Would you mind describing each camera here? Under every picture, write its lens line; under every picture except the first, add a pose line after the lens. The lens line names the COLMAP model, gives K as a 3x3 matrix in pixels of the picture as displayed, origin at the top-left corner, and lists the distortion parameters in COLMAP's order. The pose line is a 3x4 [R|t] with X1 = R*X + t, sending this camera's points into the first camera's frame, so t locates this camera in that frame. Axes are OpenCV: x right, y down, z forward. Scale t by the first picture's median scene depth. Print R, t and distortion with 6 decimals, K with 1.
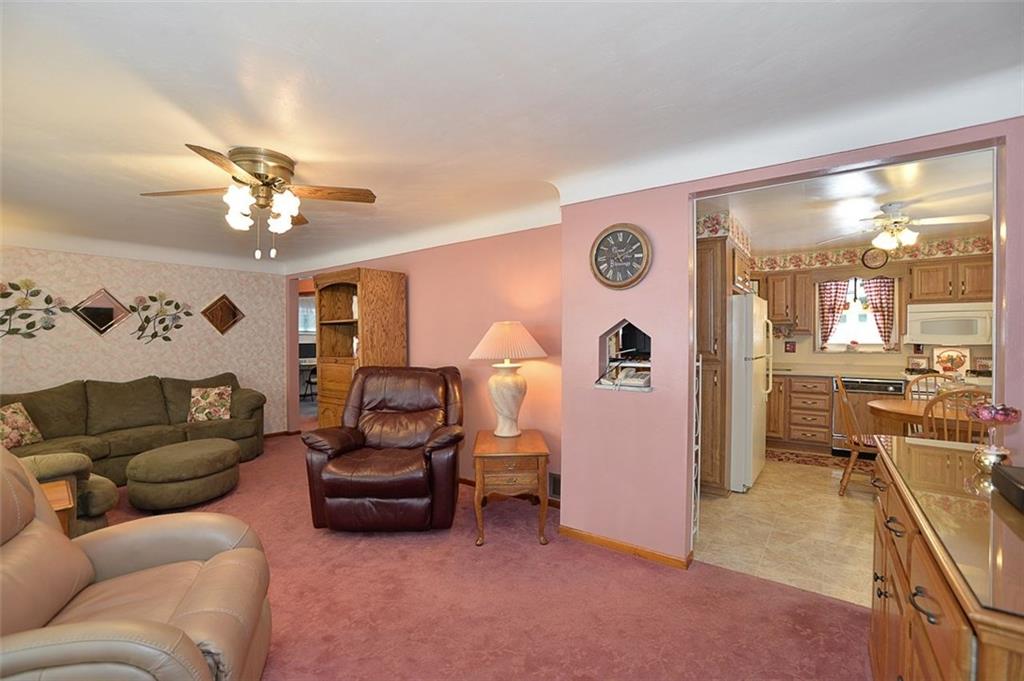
lens RADIAL K [[448.5, 0, 505.4], [0, 448.5, 341.5], [0, 0, 1]] dist [-0.061367, 0.020998]
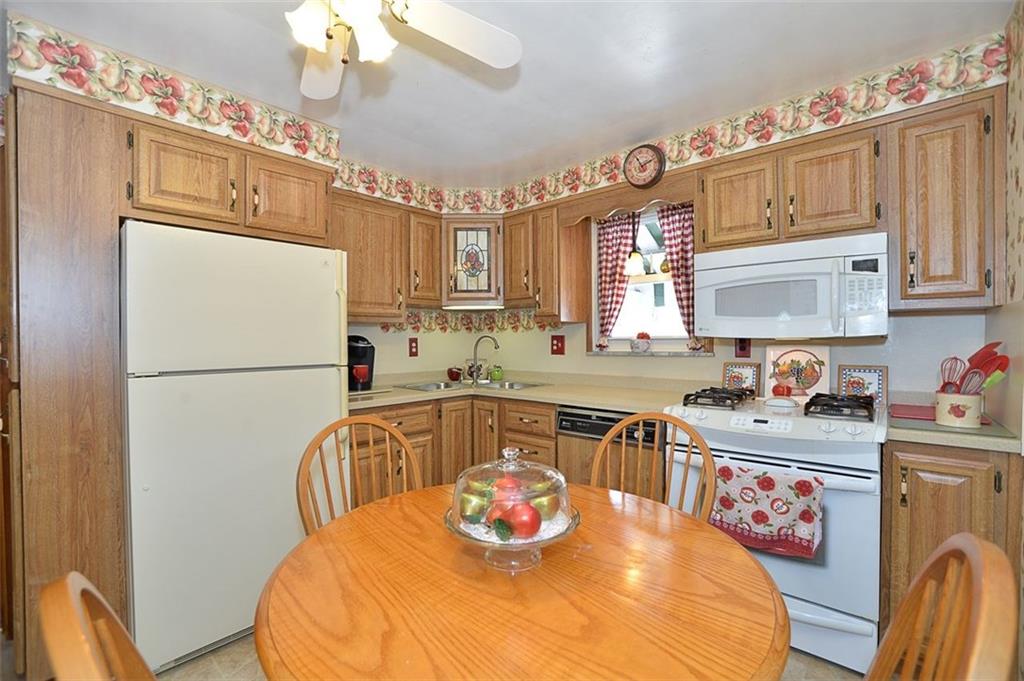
lens RADIAL K [[448.5, 0, 505.4], [0, 448.5, 341.5], [0, 0, 1]] dist [-0.061367, 0.020998]
pose [[0.996901, -0.009582, -0.078078, 0.709231], [0.010055, 0.999933, 0.005670, 0.004690], [0.078019, -0.006438, 0.996931, 0.464196]]
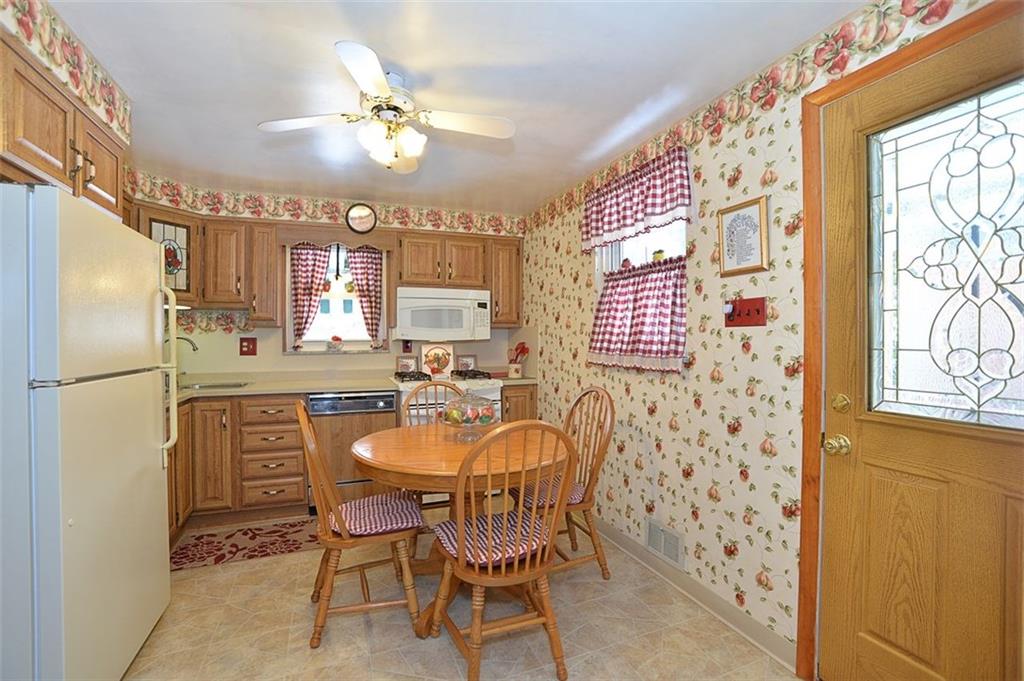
lens RADIAL K [[448.5, 0, 505.4], [0, 448.5, 341.5], [0, 0, 1]] dist [-0.061367, 0.020998]
pose [[0.524857, -0.007377, 0.851158, 0.350274], [0.005432, 0.999971, 0.005317, 0.004804], [-0.851173, 0.001833, 0.524882, 0.410043]]
